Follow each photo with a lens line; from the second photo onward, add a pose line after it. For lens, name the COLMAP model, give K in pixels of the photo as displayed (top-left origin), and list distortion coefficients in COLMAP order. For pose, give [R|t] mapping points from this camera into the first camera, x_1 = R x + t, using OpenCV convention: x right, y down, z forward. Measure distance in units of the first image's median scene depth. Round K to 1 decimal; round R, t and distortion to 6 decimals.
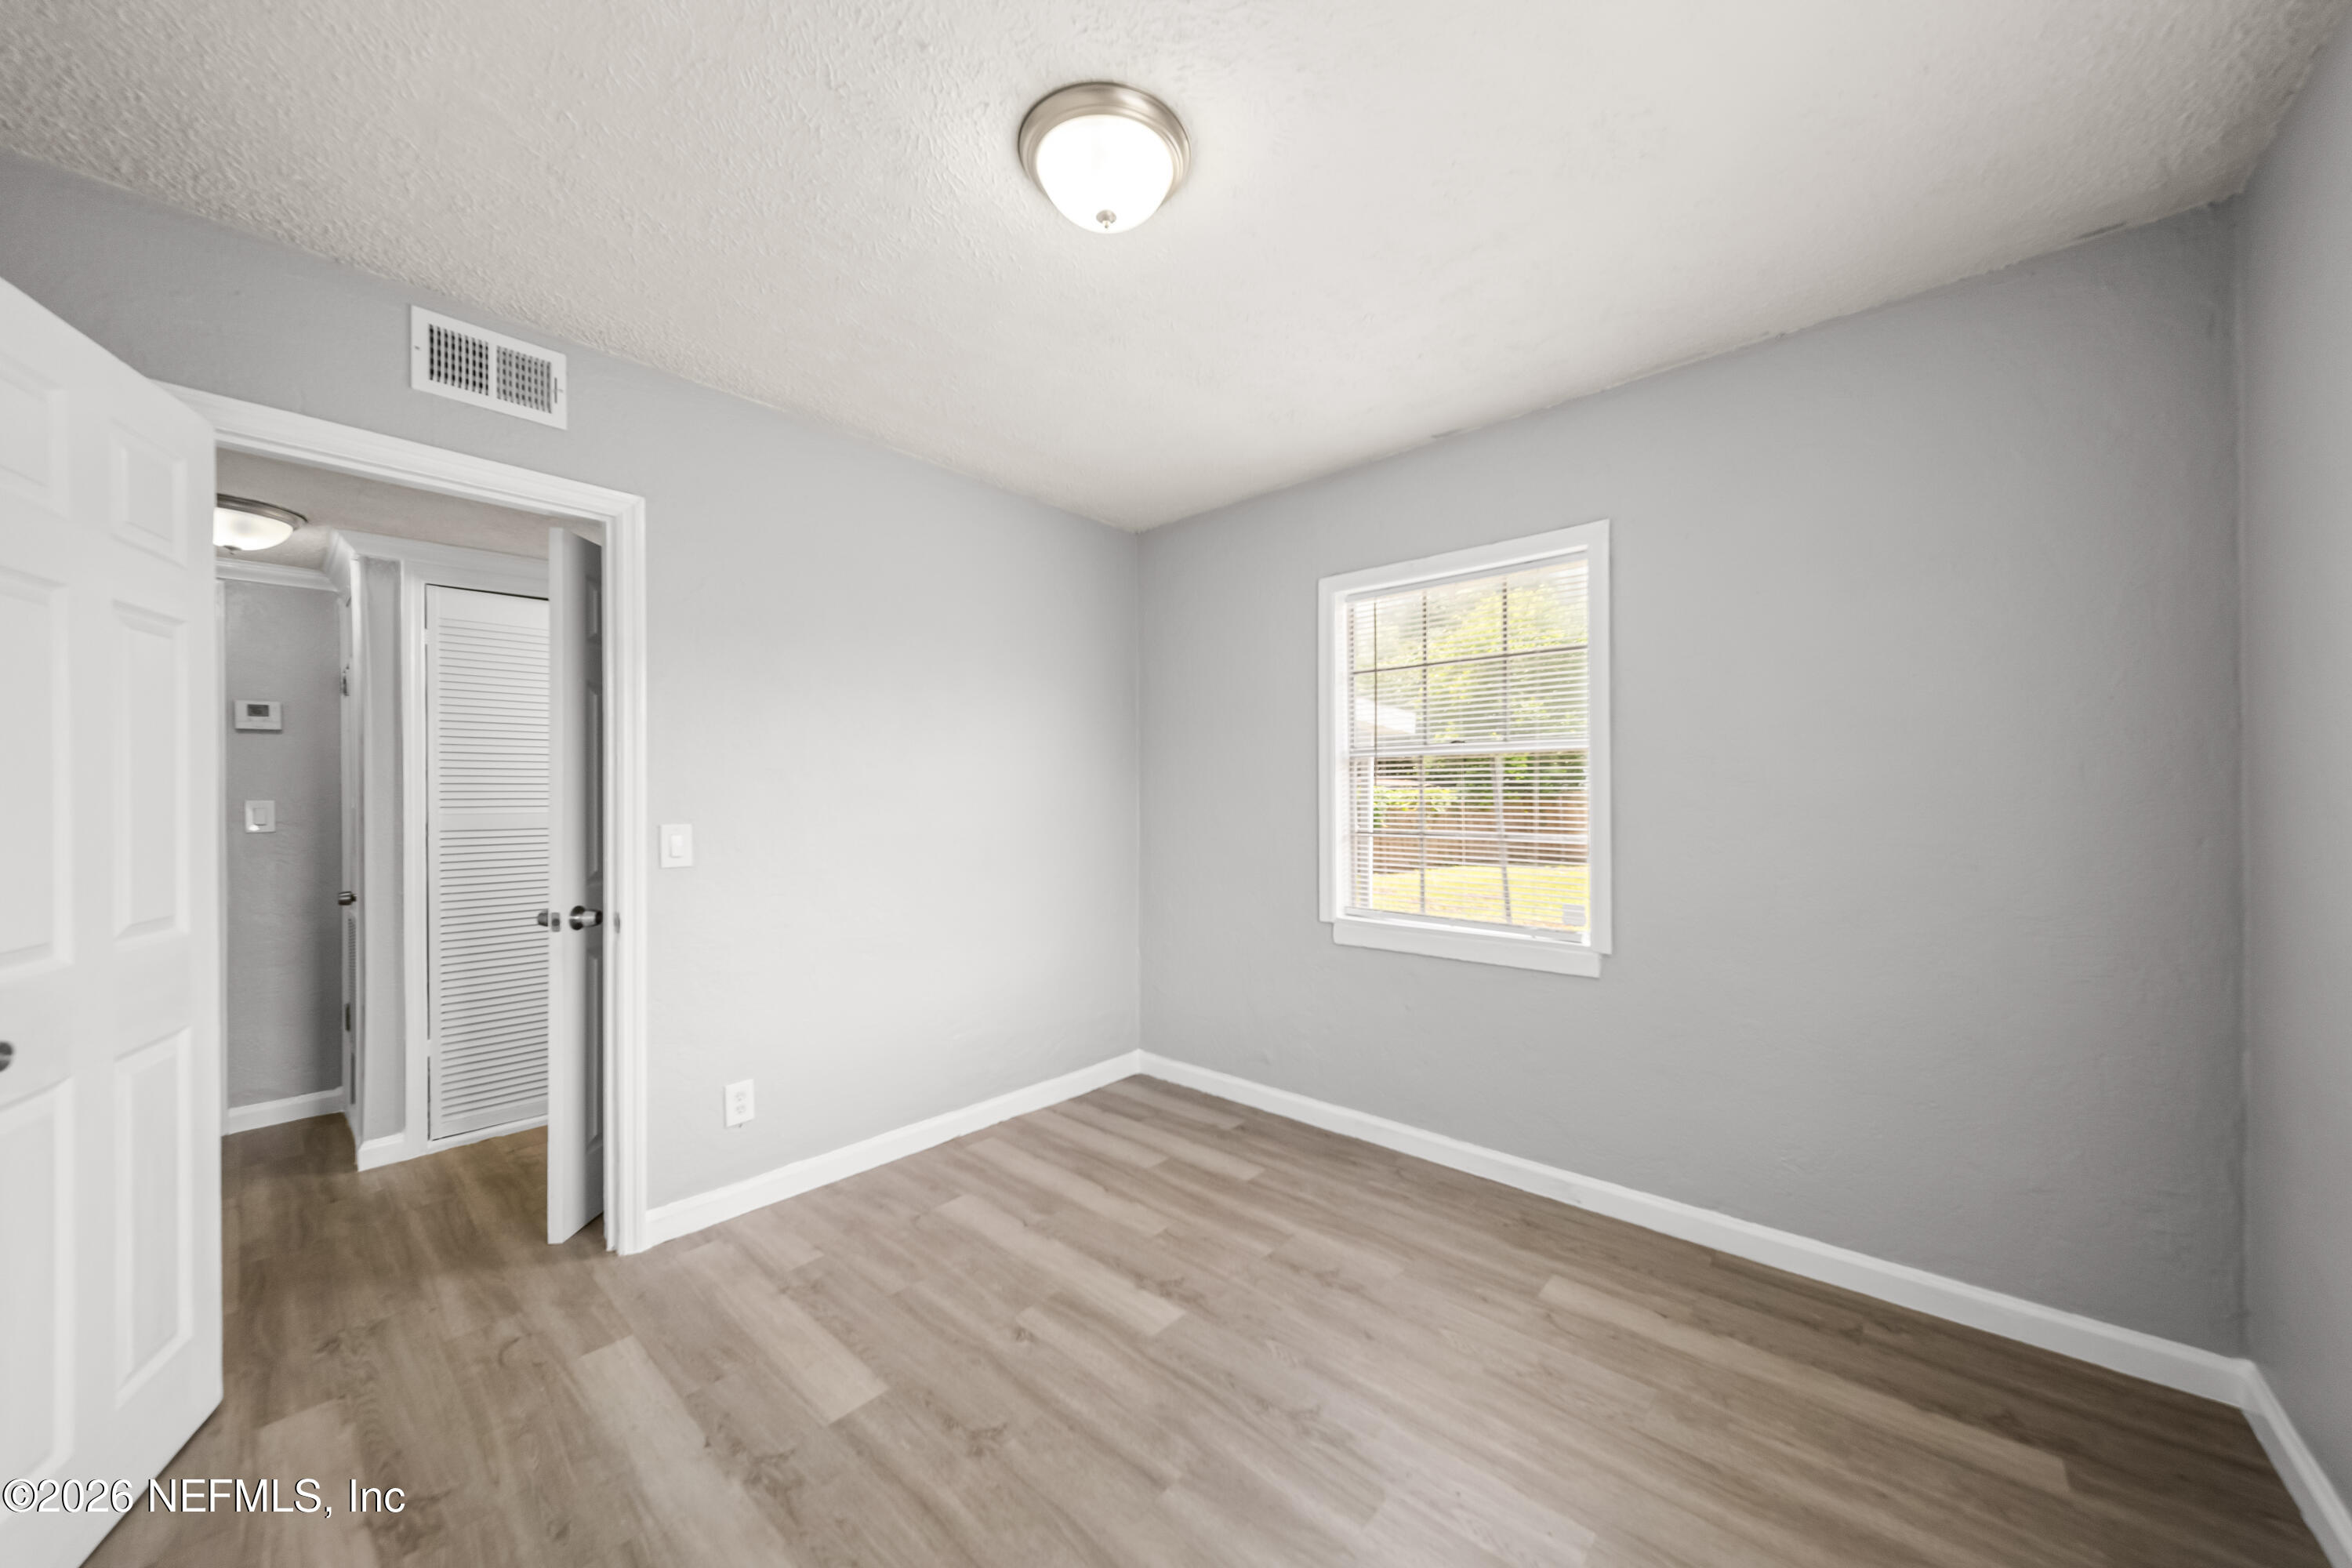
lens RADIAL K [[830.5, 0, 1172.1], [0, 830.5, 793.6], [0, 0, 1]] dist [0.010427, -0.003454]
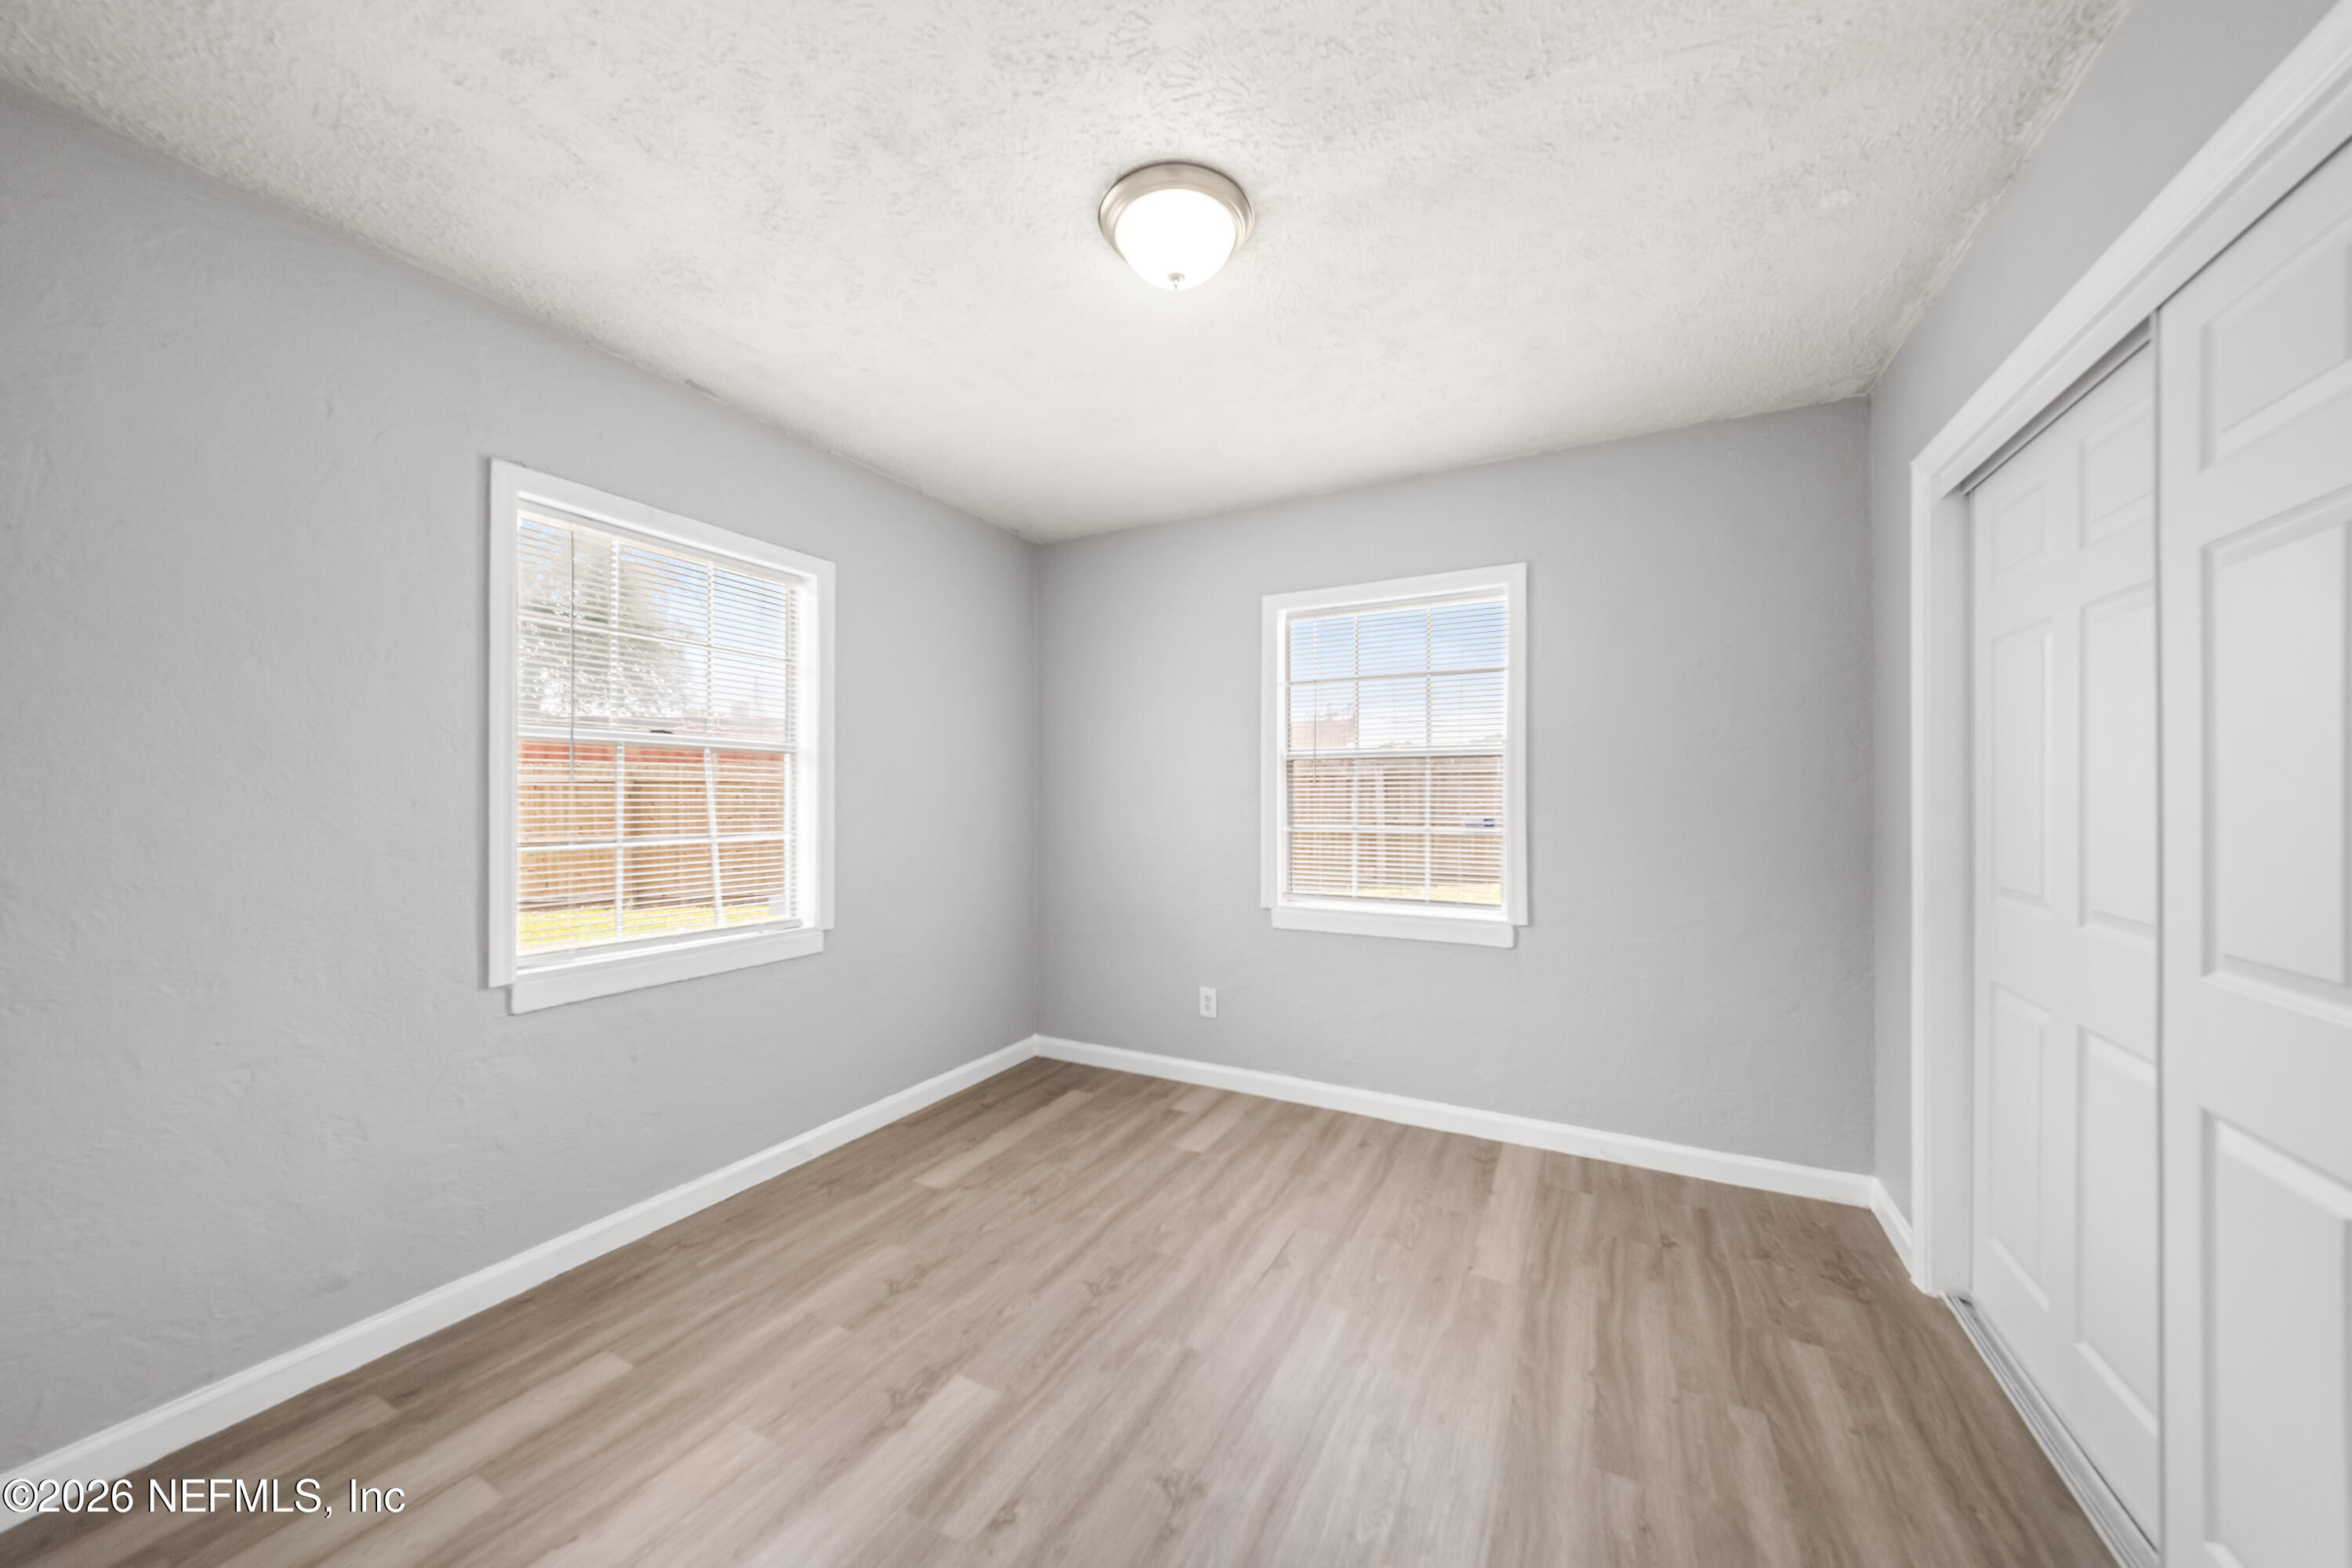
lens RADIAL K [[830.5, 0, 1176.9], [0, 830.5, 791.6], [0, 0, 1]] dist [0.010427, -0.003454]
pose [[-0.251178, 0.006146, 0.967921, -0.847520], [-0.001122, 0.999977, -0.006640, 0.005615], [-0.967940, -0.002754, -0.251166, 0.934466]]
